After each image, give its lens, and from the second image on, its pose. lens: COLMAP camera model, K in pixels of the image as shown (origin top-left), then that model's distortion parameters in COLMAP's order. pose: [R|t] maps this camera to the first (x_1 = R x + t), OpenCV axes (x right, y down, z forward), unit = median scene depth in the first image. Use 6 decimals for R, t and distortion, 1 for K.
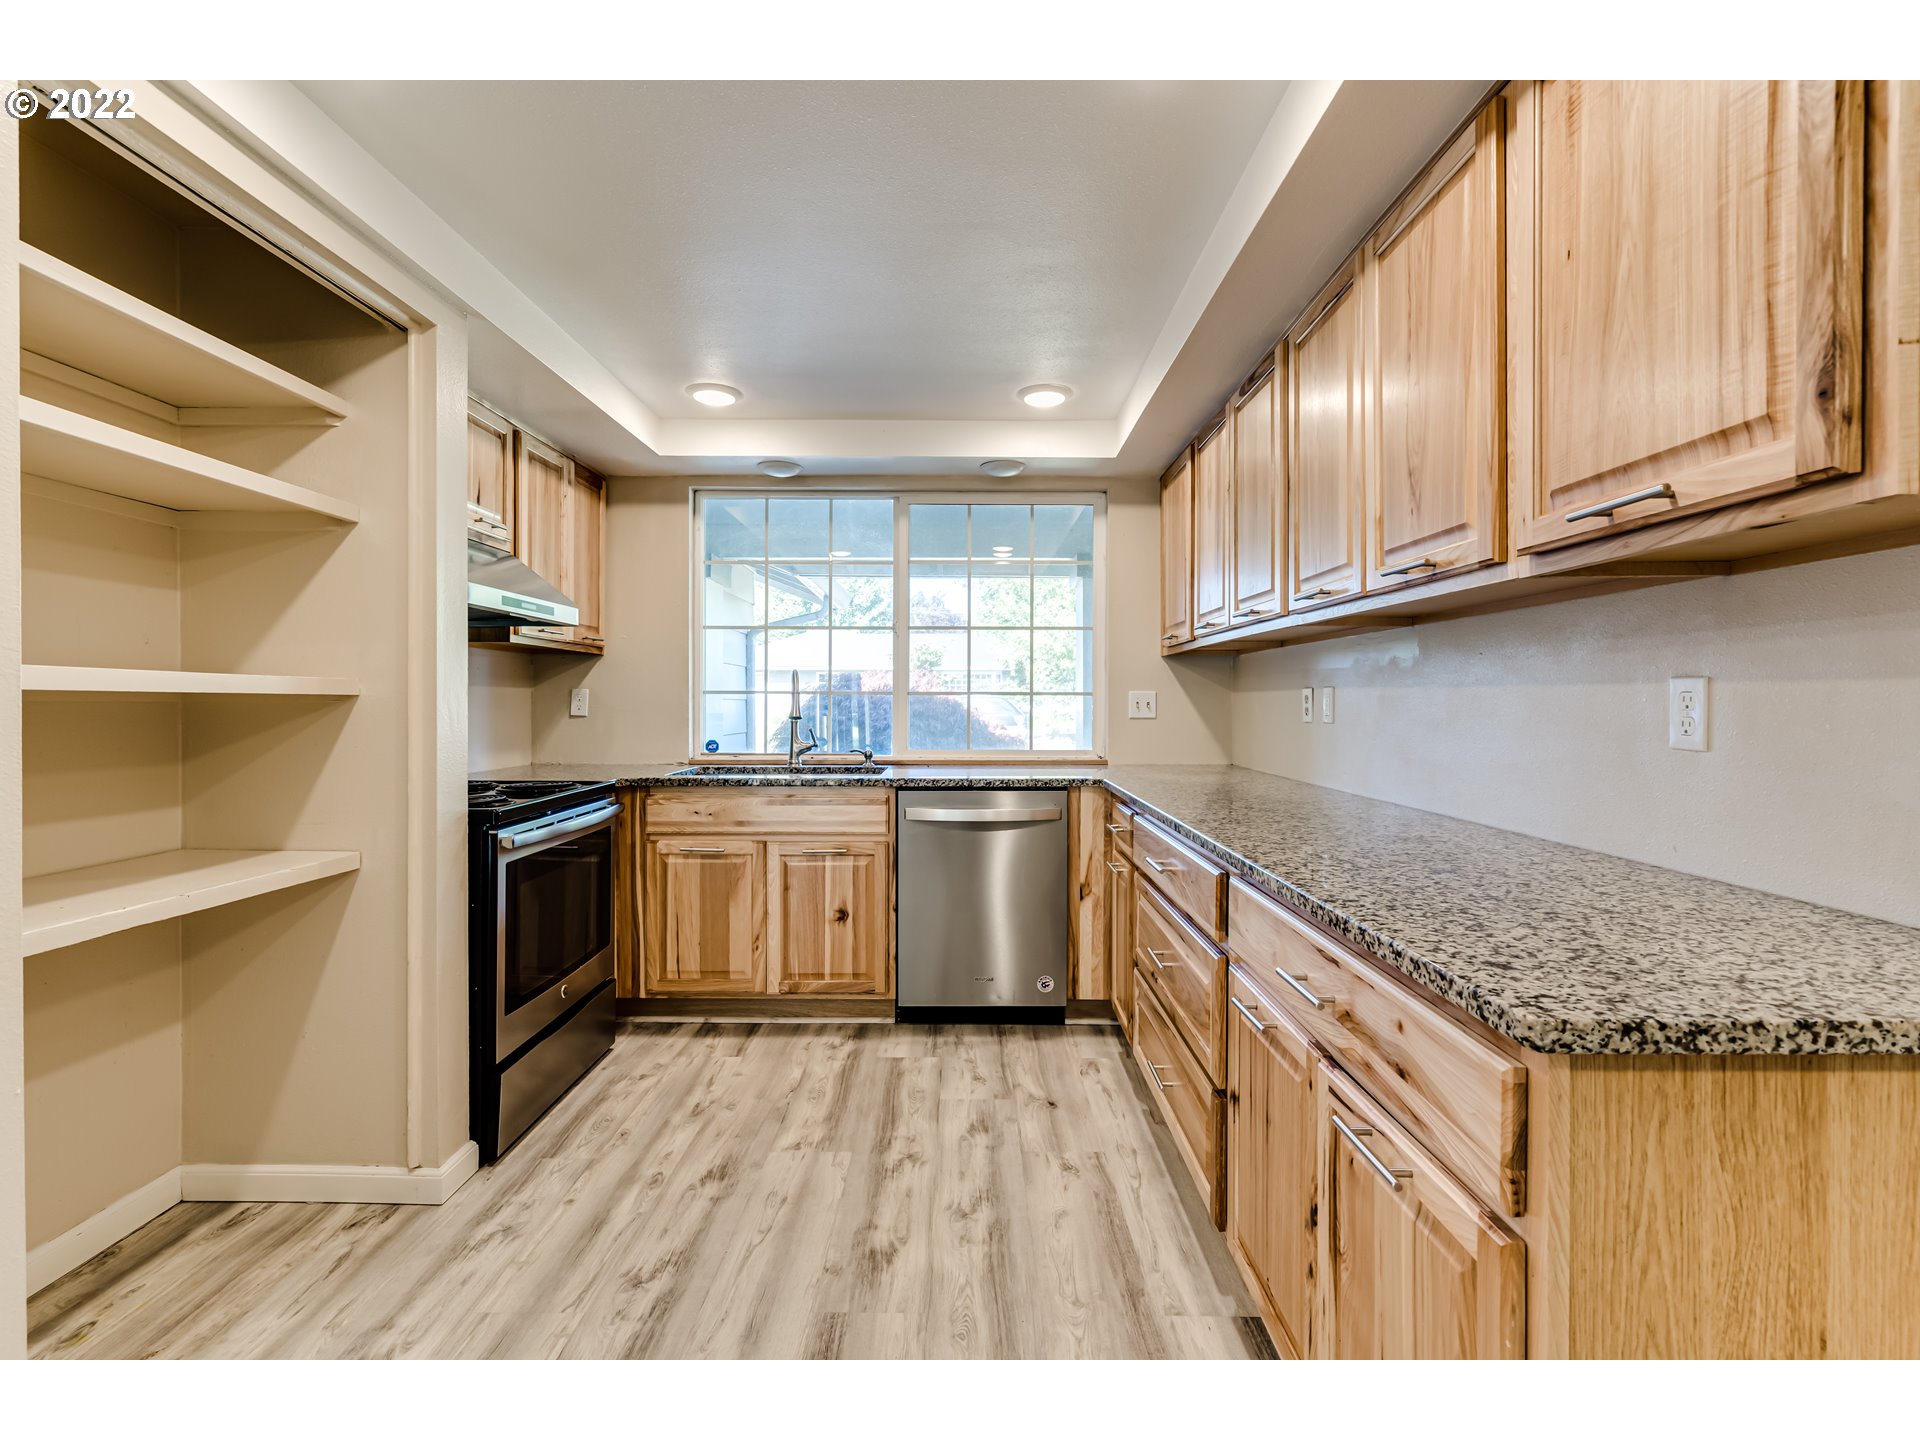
lens RADIAL K [[877.5, 0, 959.5], [0, 877.5, 708.6], [0, 0, 1]] dist [-0.002633, 0.000330]
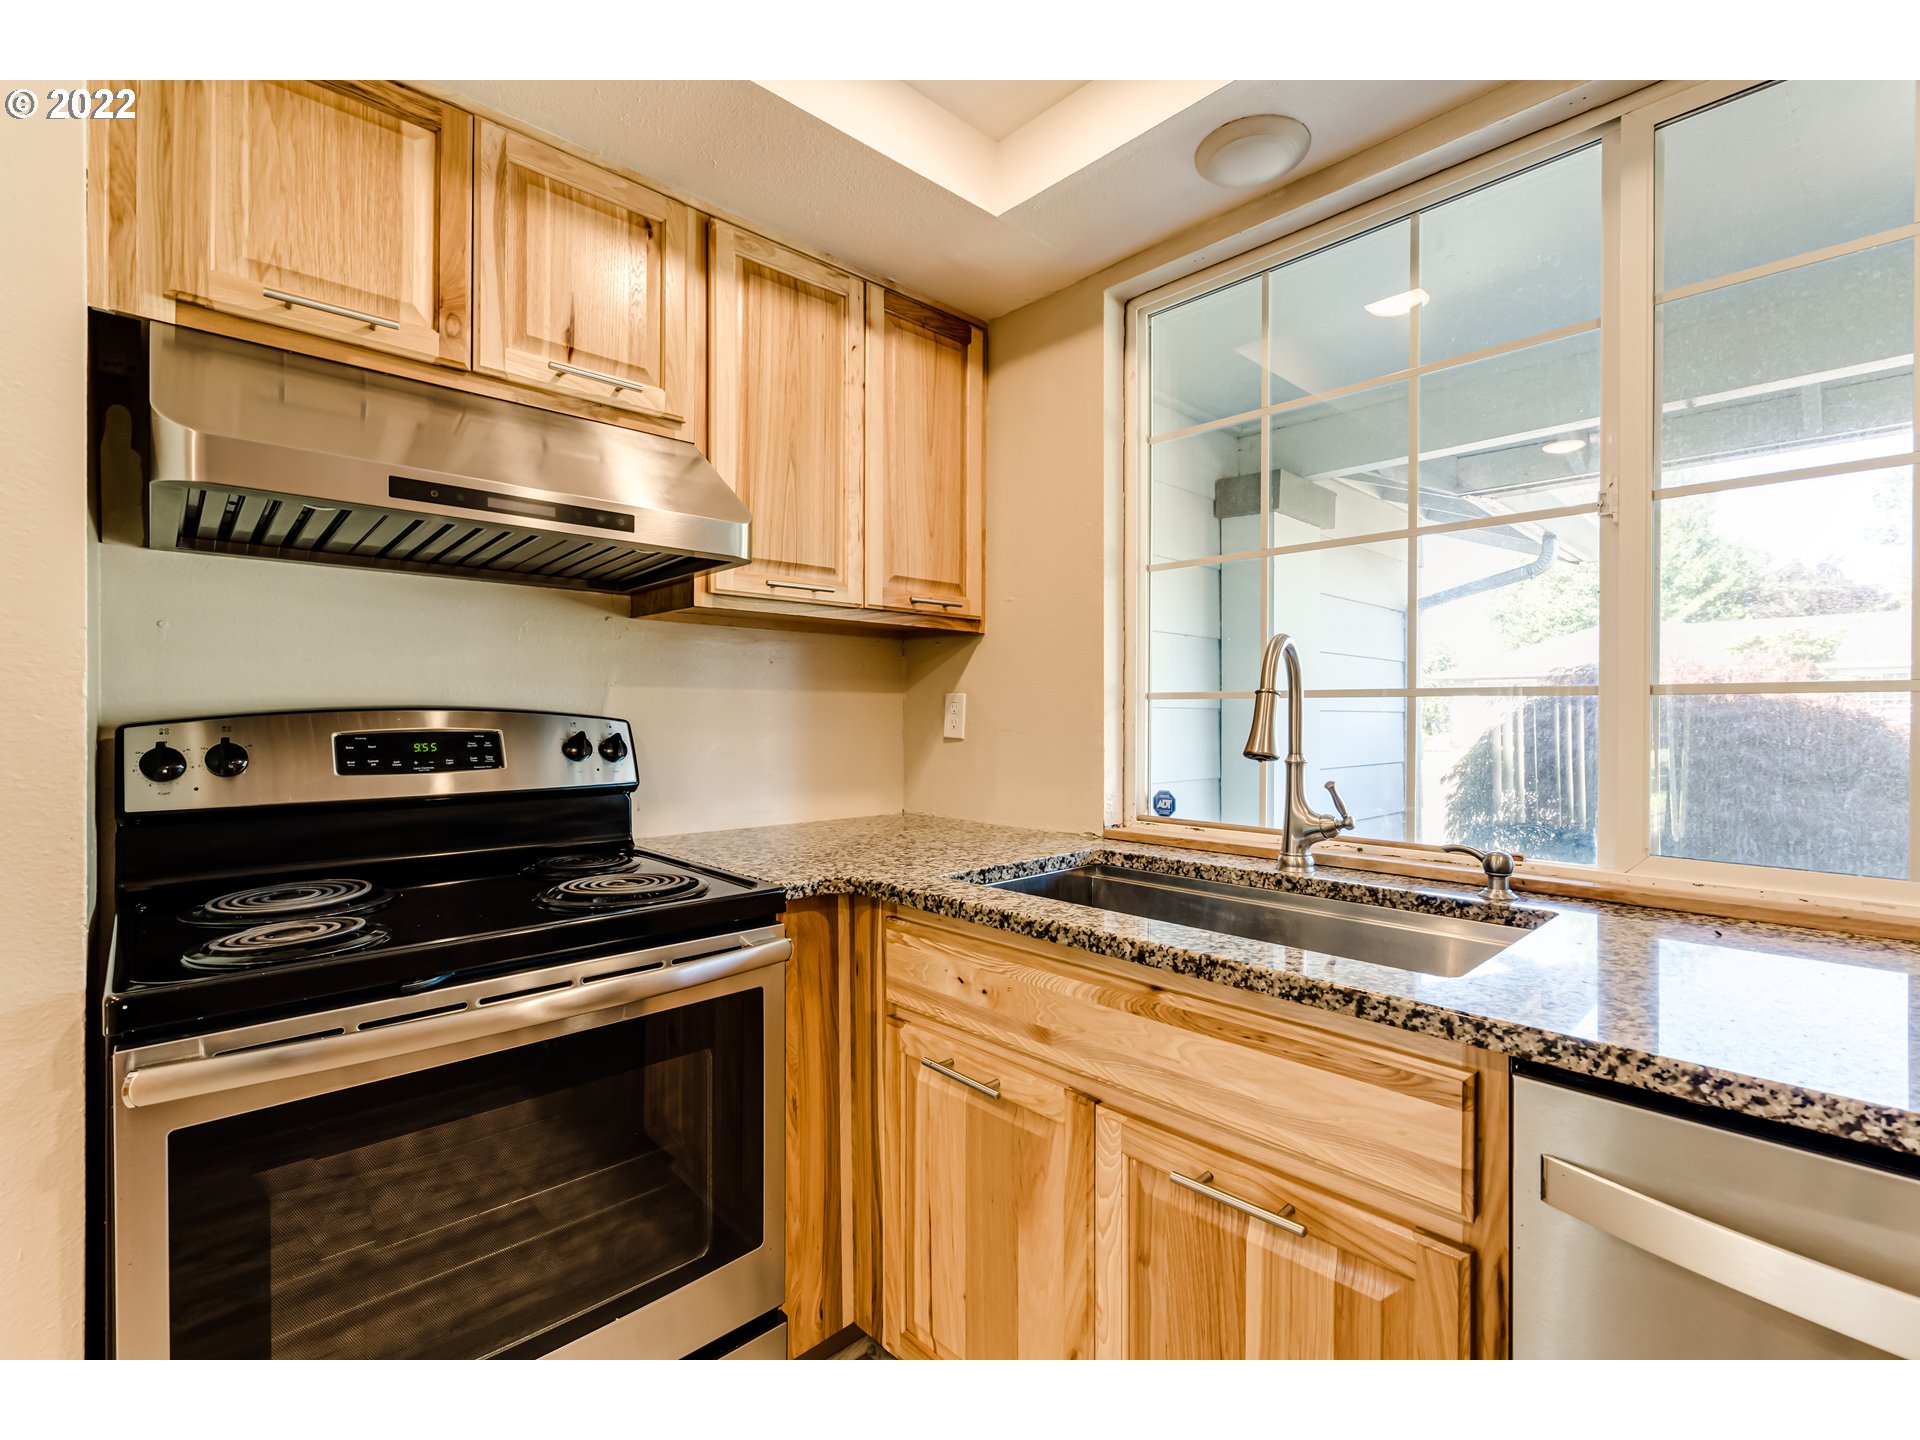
lens RADIAL K [[871.9, 0, 960.0], [0, 871.9, 720.0], [0, 0, 1]] dist [-0.000955, -0.000007]
pose [[0.689522, 0.003762, -0.724255, 0.000118], [-0.005312, 0.999986, 0.000137, -0.005024], [0.724245, 0.003753, 0.689532, 0.713155]]
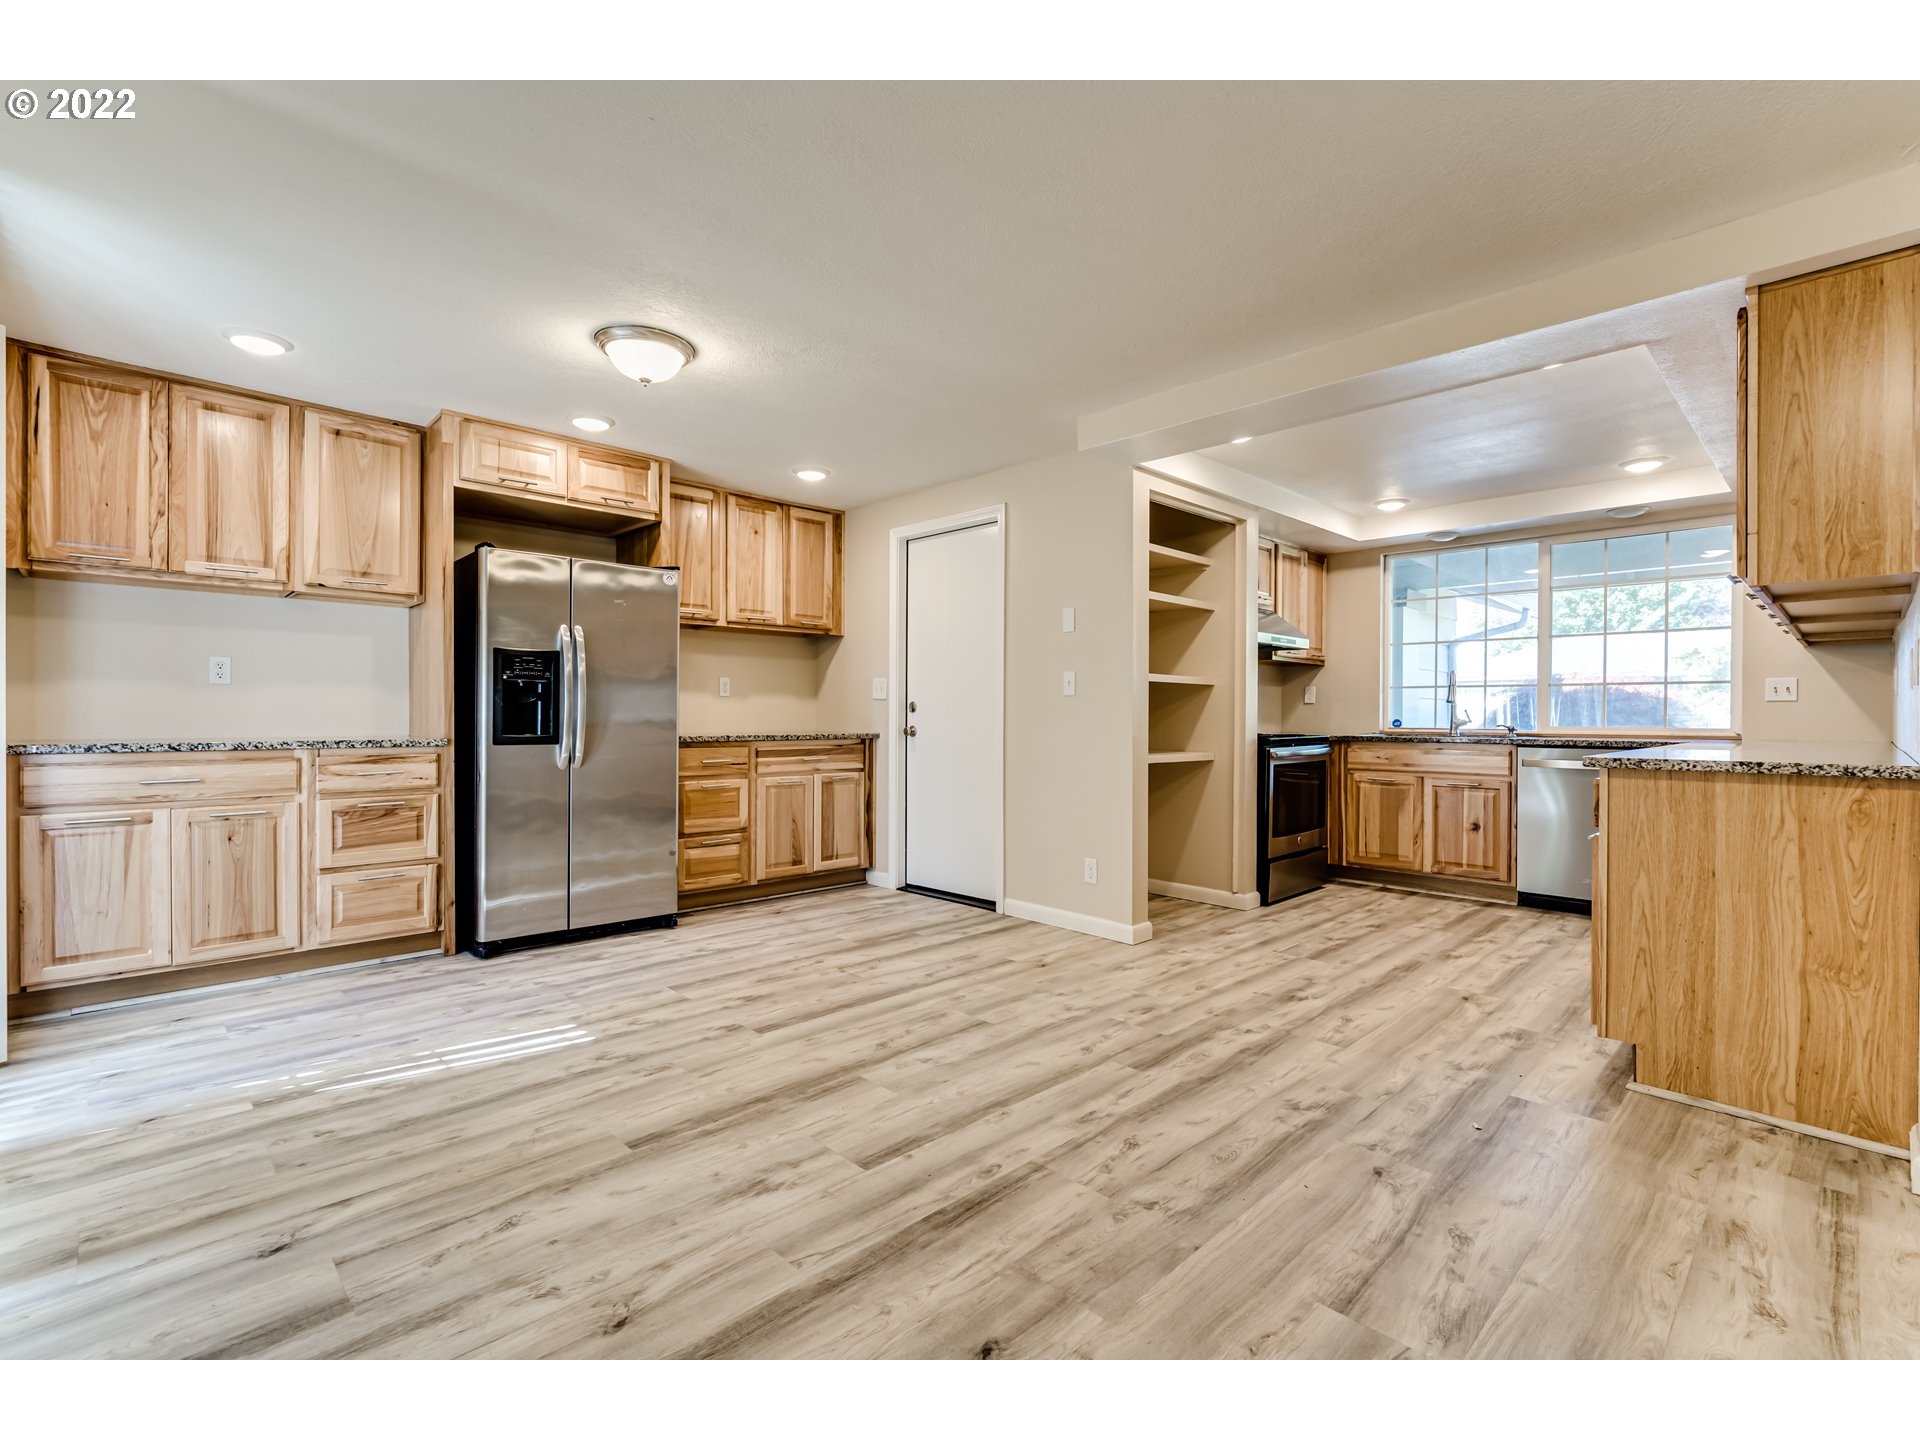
lens RADIAL K [[871.0, 0, 963.8], [0, 871.0, 719.6], [0, 0, 1]] dist [-0.003009, 0.000853]
pose [[0.702850, 0.004595, -0.711323, 0.321209], [-0.007958, 0.999967, -0.001403, 0.055818], [0.711294, 0.006647, 0.702864, -0.717804]]
